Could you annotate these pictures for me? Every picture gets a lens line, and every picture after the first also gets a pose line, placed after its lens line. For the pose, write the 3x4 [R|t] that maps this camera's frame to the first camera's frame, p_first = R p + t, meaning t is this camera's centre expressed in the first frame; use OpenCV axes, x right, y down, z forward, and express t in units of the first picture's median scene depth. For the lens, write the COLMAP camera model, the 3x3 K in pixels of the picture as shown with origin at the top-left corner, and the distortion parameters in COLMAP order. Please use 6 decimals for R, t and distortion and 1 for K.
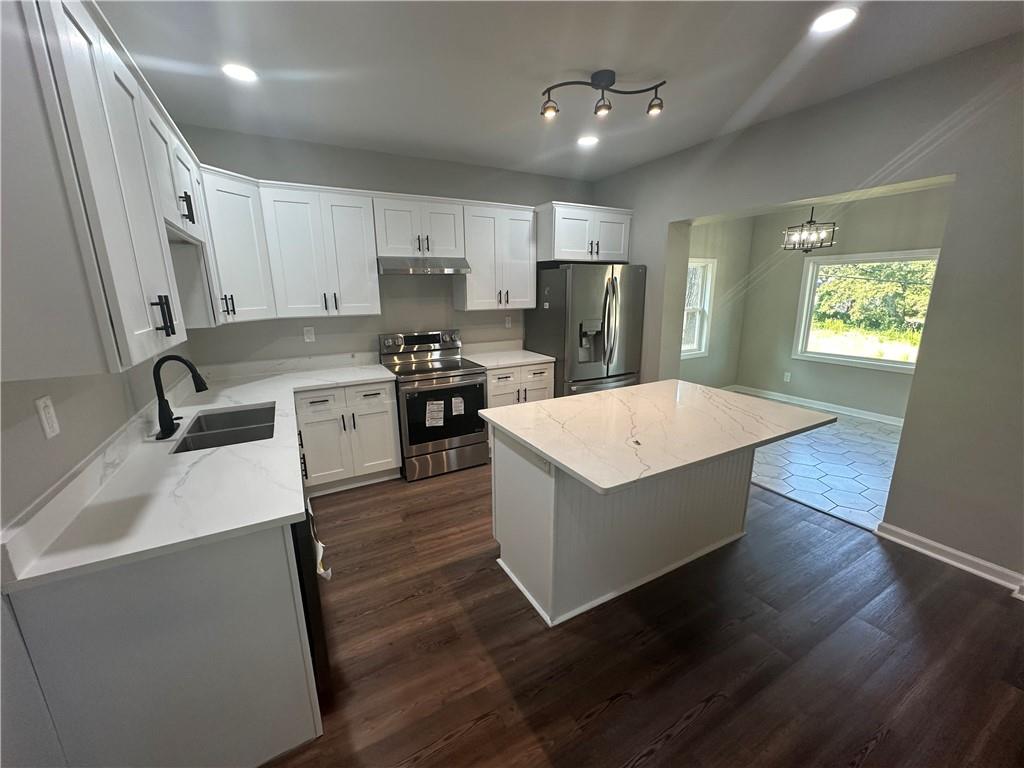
lens RADIAL K [[409.4, 0, 513.7], [0, 409.4, 384.0], [0, 0, 1]] dist [-0.000942, -0.000094]
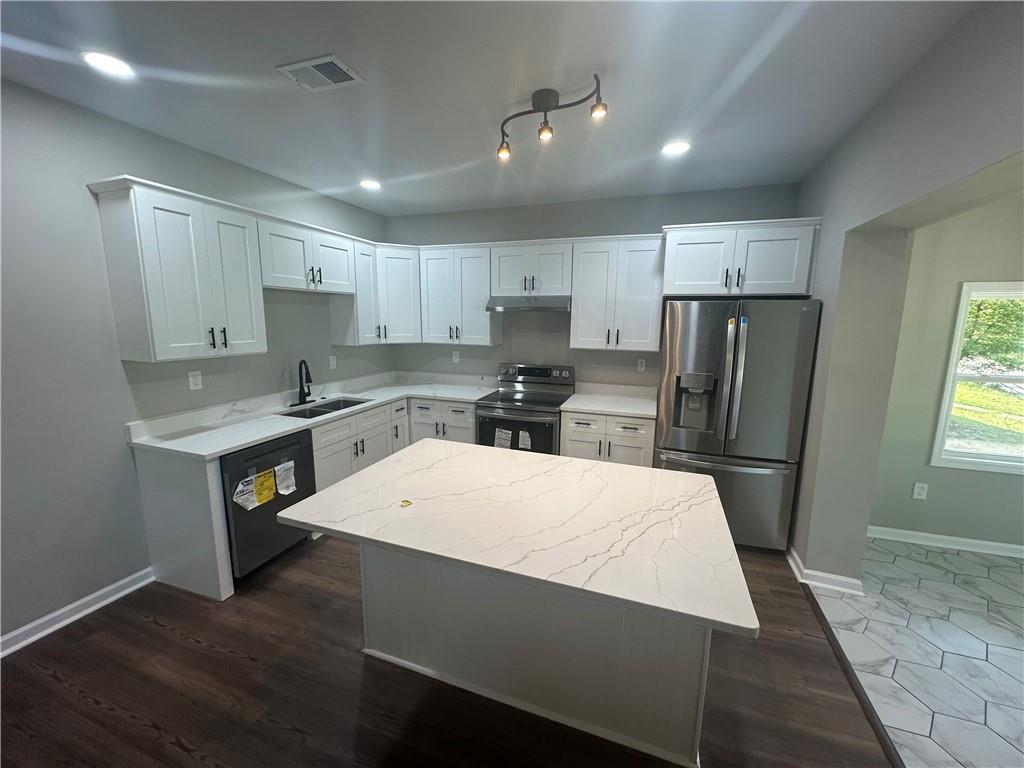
lens RADIAL K [[409.4, 0, 513.7], [0, 409.4, 384.0], [0, 0, 1]] dist [-0.000942, -0.000094]
pose [[0.652096, 0.136657, -0.745719, 0.575507], [-0.199822, 0.979820, 0.004823, -0.080241], [0.731329, 0.145865, 0.666244, 0.288661]]
